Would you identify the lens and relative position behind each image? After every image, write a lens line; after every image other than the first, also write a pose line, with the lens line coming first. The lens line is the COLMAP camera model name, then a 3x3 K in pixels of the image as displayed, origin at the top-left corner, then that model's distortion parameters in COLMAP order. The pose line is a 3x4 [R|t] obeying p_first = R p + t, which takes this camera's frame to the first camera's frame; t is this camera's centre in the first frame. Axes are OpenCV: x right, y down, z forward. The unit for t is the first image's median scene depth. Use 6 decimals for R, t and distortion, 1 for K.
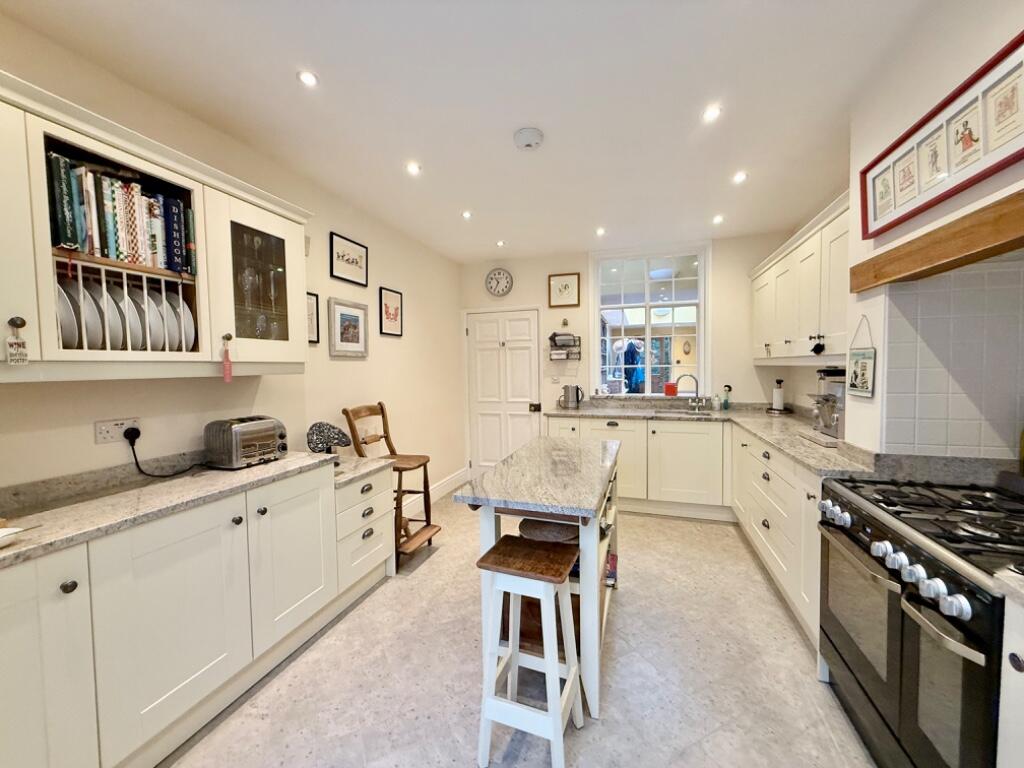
lens RADIAL K [[407.4, 0, 512.8], [0, 407.4, 384.0], [0, 0, 1]] dist [0.001886, 0.000023]
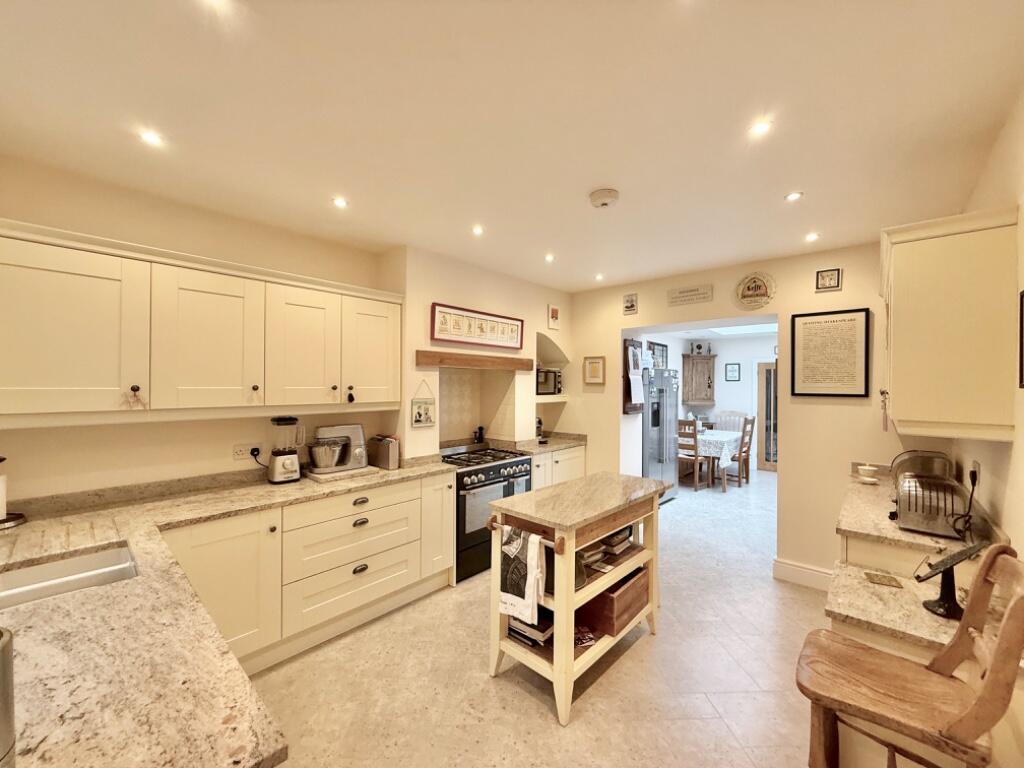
lens RADIAL K [[407.4, 0, 508.9], [0, 407.4, 382.5], [0, 0, 1]] dist [0.001886, 0.000023]
pose [[-0.908215, 0.006524, 0.418453, -0.193599], [0.023350, 0.999111, 0.035103, -0.201645], [-0.417852, 0.041652, -0.907560, 2.333305]]
